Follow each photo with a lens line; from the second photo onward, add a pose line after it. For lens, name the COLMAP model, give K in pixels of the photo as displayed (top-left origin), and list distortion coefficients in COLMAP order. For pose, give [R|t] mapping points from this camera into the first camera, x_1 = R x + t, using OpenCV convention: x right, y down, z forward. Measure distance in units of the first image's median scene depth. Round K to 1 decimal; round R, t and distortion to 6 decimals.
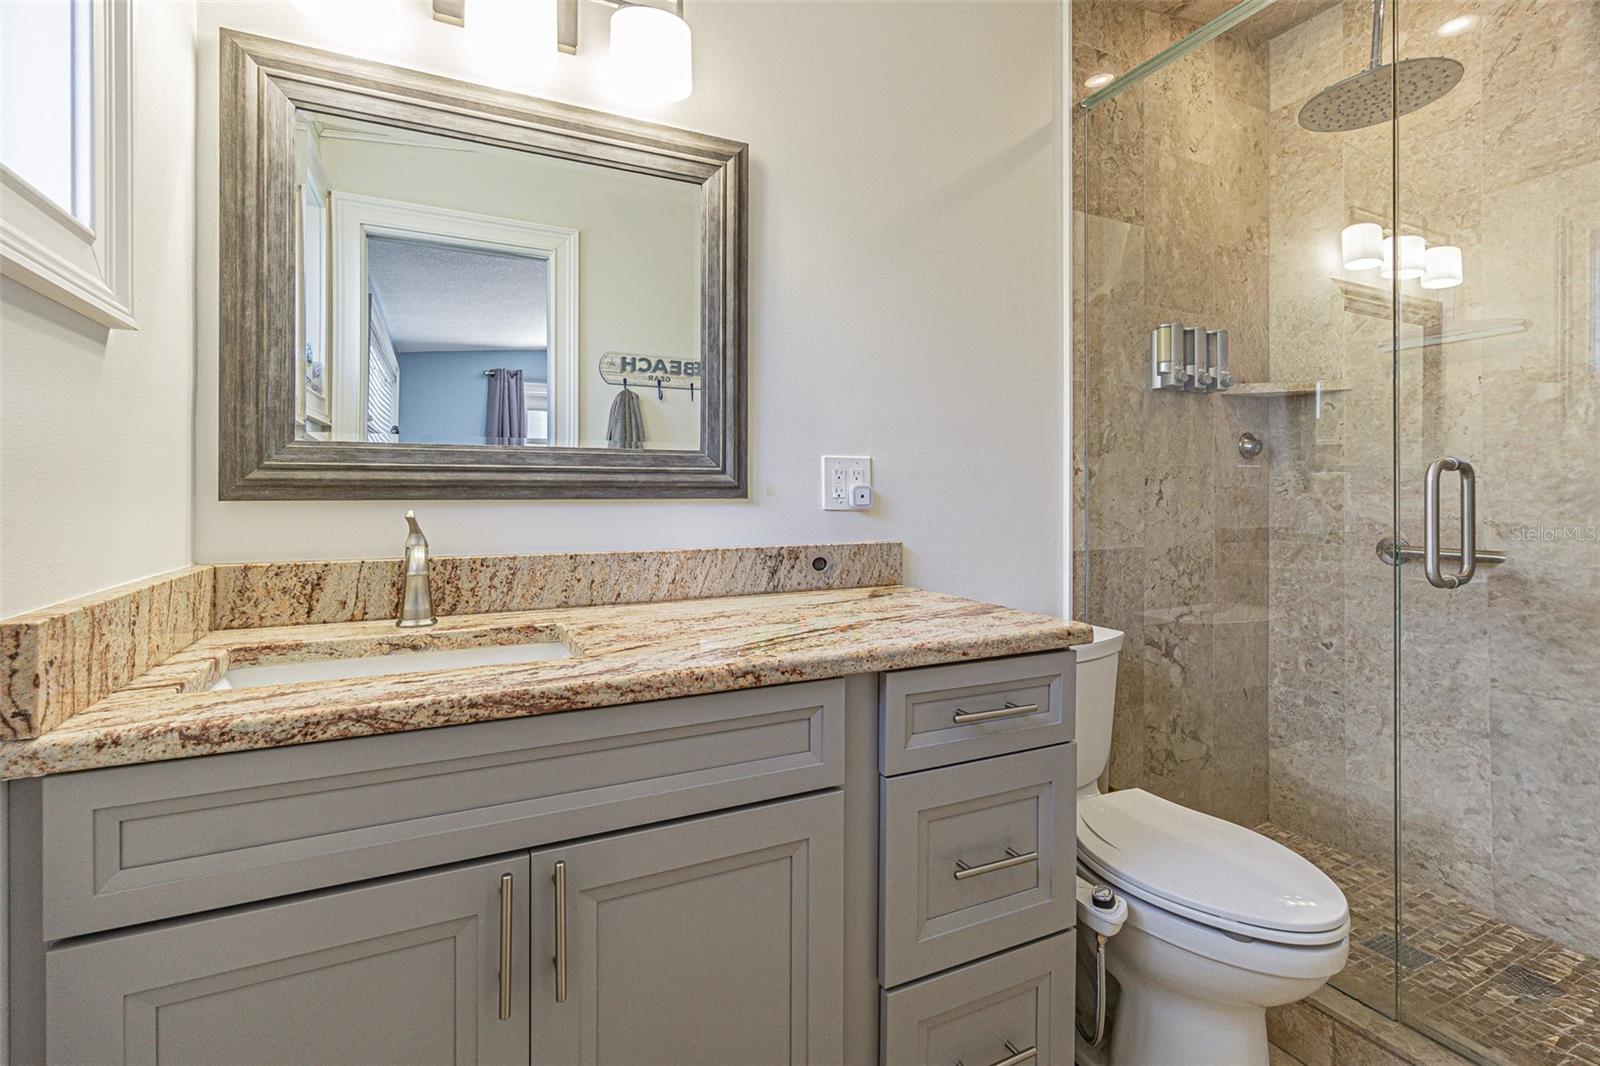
lens RADIAL K [[688.9, 0, 775.5], [0, 688.9, 493.1], [0, 0, 1]] dist [-0.005614, 0.001614]
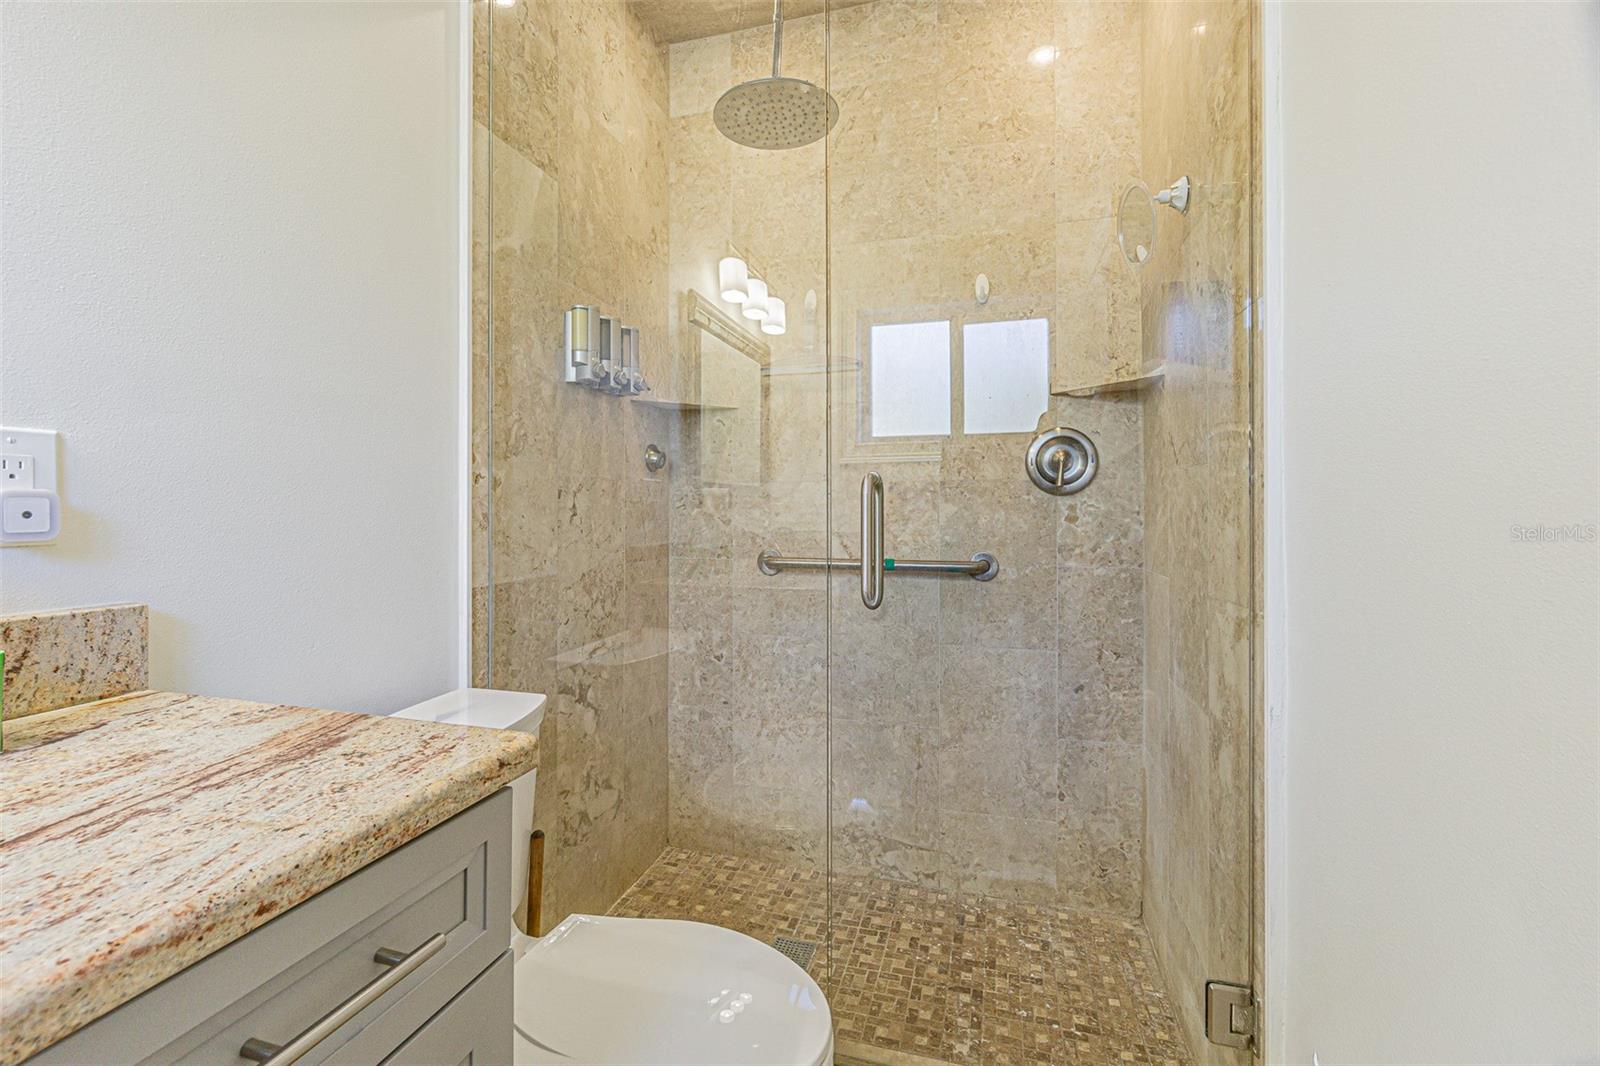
lens RADIAL K [[688.9, 0, 780.3], [0, 688.9, 506.6], [0, 0, 1]] dist [-0.005614, 0.001614]
pose [[0.649588, 0.001259, 0.760285, 0.087932], [0.000610, 0.999997, -0.002178, 0.000293], [-0.760286, 0.001878, 0.649586, 0.270773]]
